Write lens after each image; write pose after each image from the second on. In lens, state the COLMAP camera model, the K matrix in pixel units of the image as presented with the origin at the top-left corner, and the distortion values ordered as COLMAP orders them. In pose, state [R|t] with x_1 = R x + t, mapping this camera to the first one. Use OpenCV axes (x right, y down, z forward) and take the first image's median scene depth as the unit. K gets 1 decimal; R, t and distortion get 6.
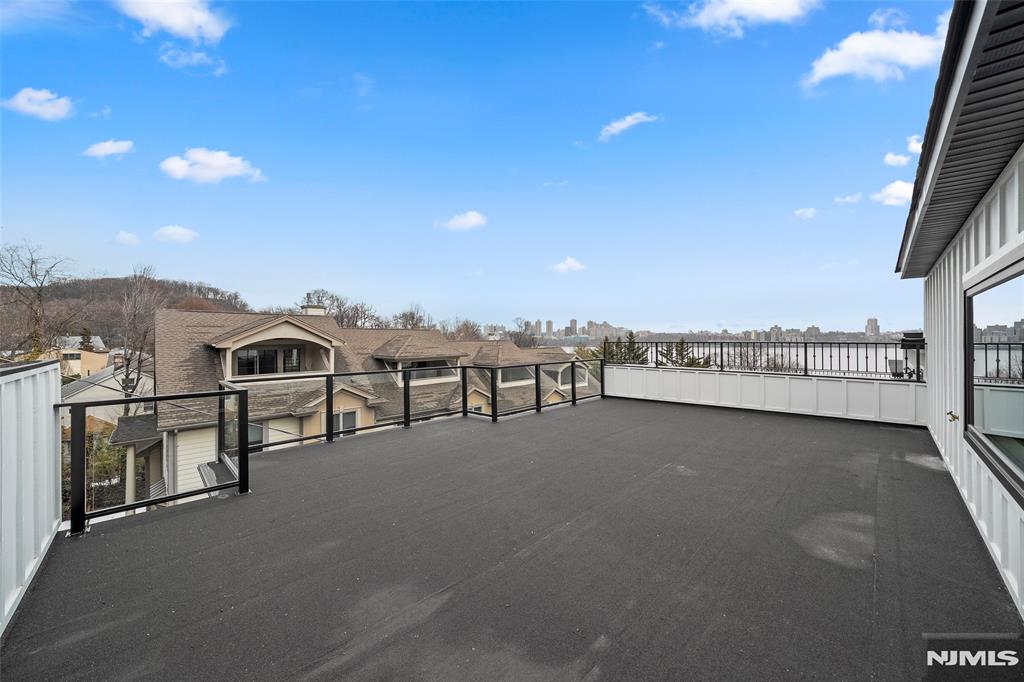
lens RADIAL K [[364.4, 0, 513.7], [0, 364.4, 337.3], [0, 0, 1]] dist [0.000118, 0.000006]
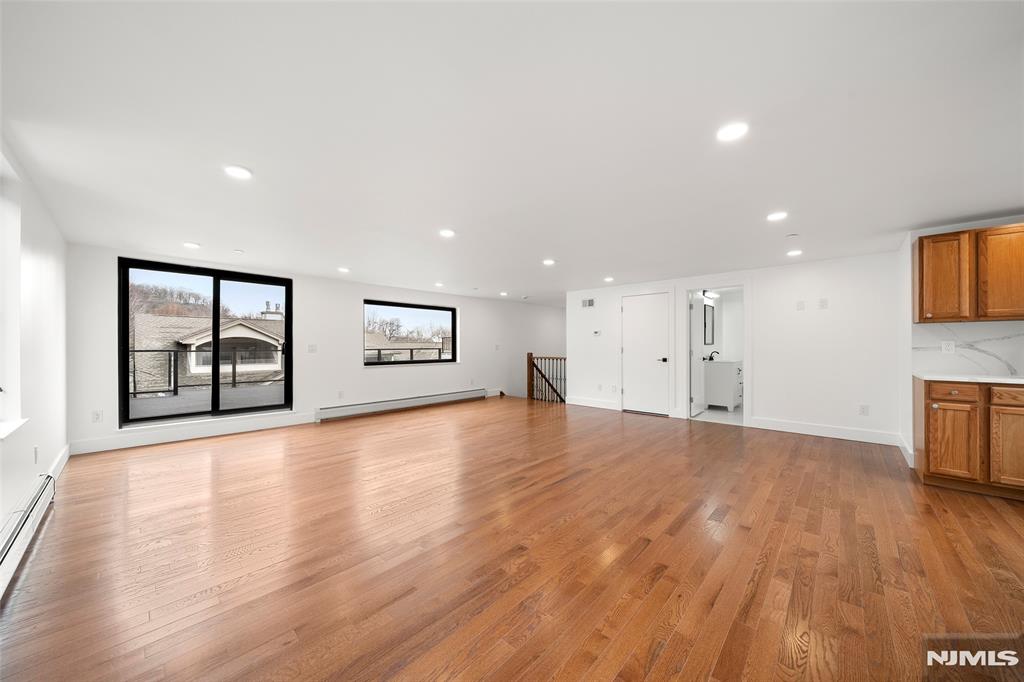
lens RADIAL K [[352.2, 0, 511.4], [0, 352.2, 343.0], [0, 0, 1]] dist [-0.001169, 0.000009]
pose [[0.999061, 0.004496, 0.043099, 0.196537], [-0.004414, 0.999988, -0.001995, 0.015030], [-0.043107, 0.001803, 0.999069, -0.200725]]
